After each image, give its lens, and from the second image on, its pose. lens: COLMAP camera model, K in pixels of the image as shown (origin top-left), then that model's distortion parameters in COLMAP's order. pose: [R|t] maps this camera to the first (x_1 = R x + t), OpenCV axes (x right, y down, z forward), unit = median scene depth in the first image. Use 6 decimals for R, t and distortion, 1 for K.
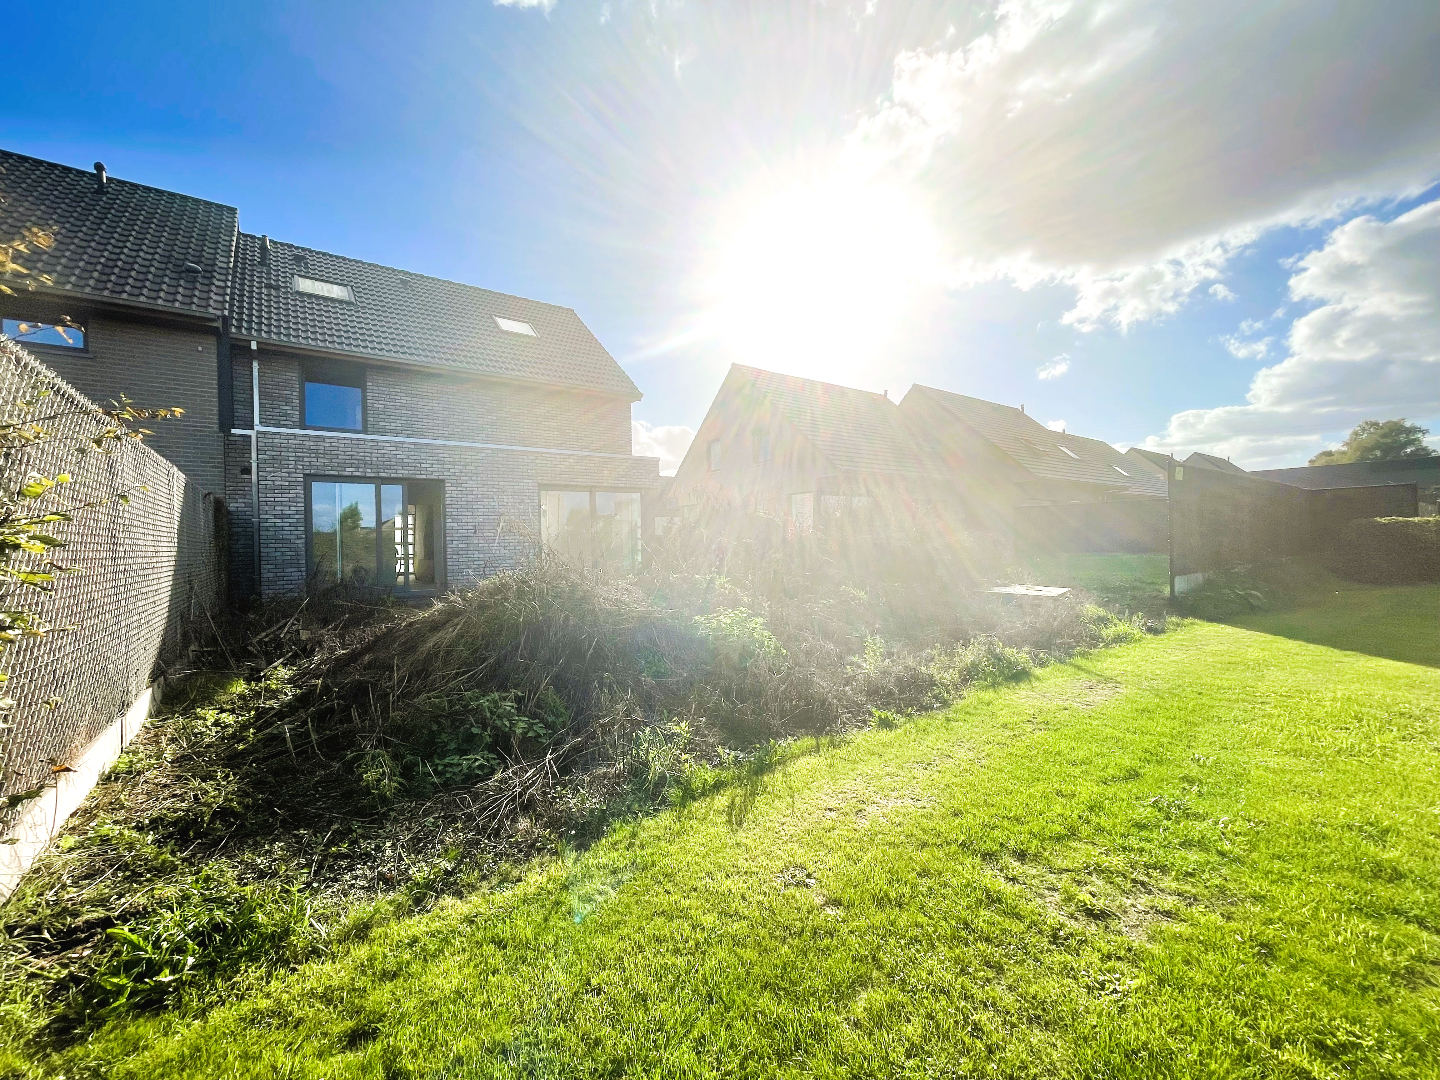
lens RADIAL K [[581.3, 0, 716.6], [0, 581.3, 541.8], [0, 0, 1]] dist [0.000820, 0.000114]
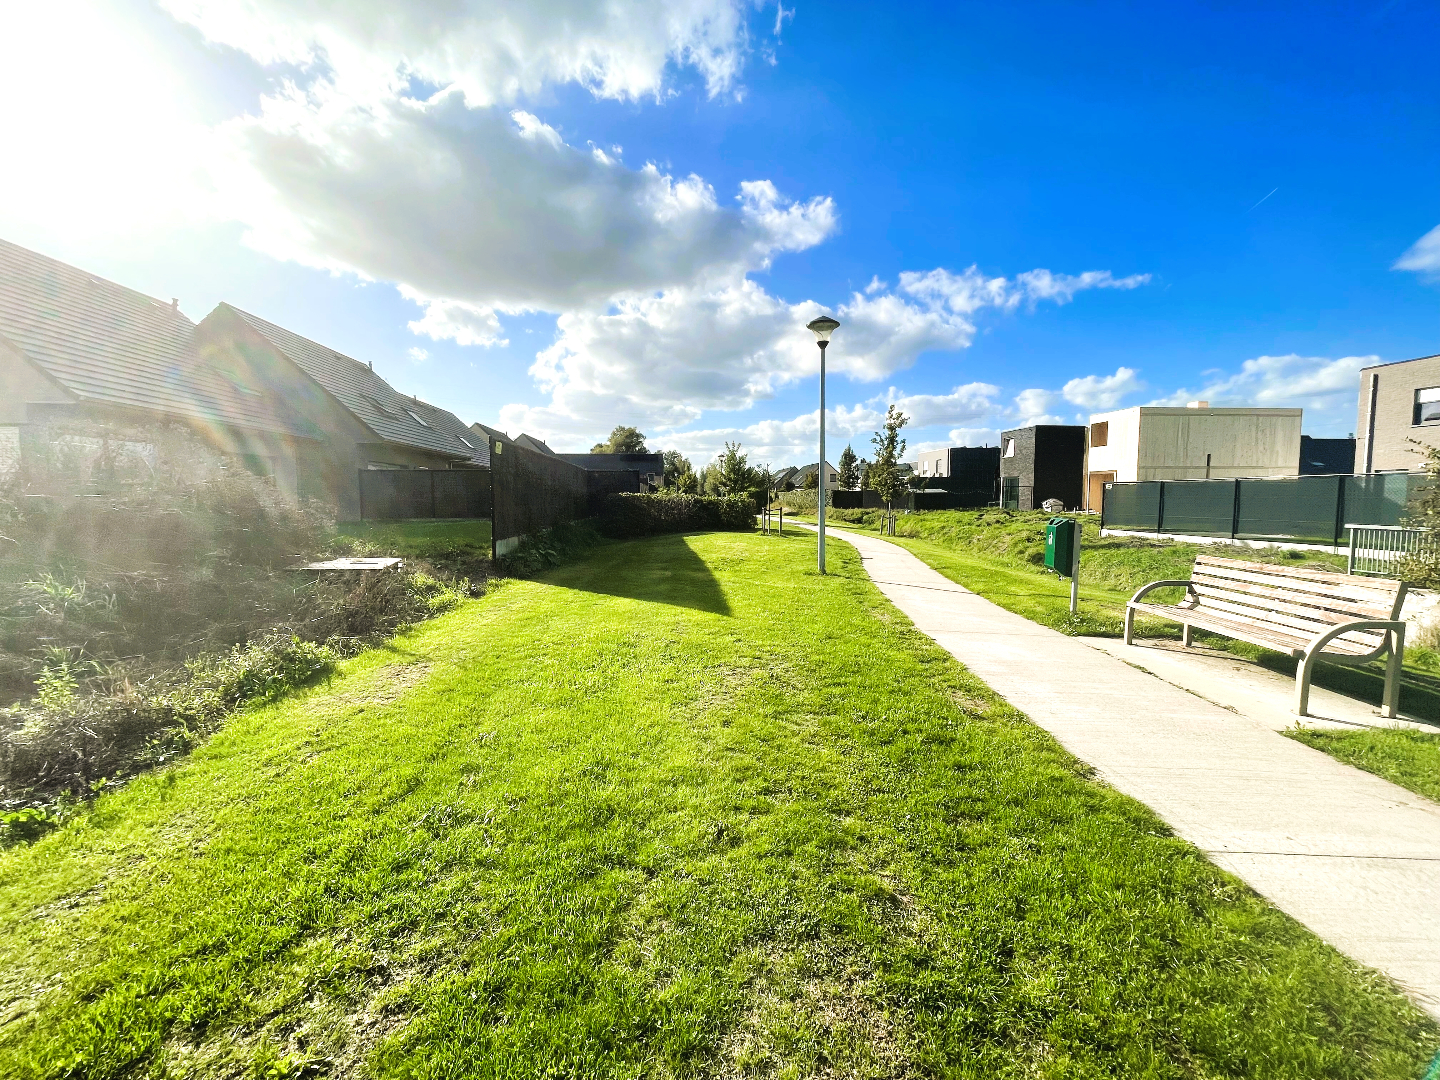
lens RADIAL K [[581.3, 0, 716.6], [0, 581.3, 541.8], [0, 0, 1]] dist [0.000820, 0.000114]
pose [[0.534182, -0.041087, 0.844370, 0.143284], [-0.011282, 0.998383, 0.055719, -0.010832], [-0.845294, -0.039290, 0.532855, 0.098739]]
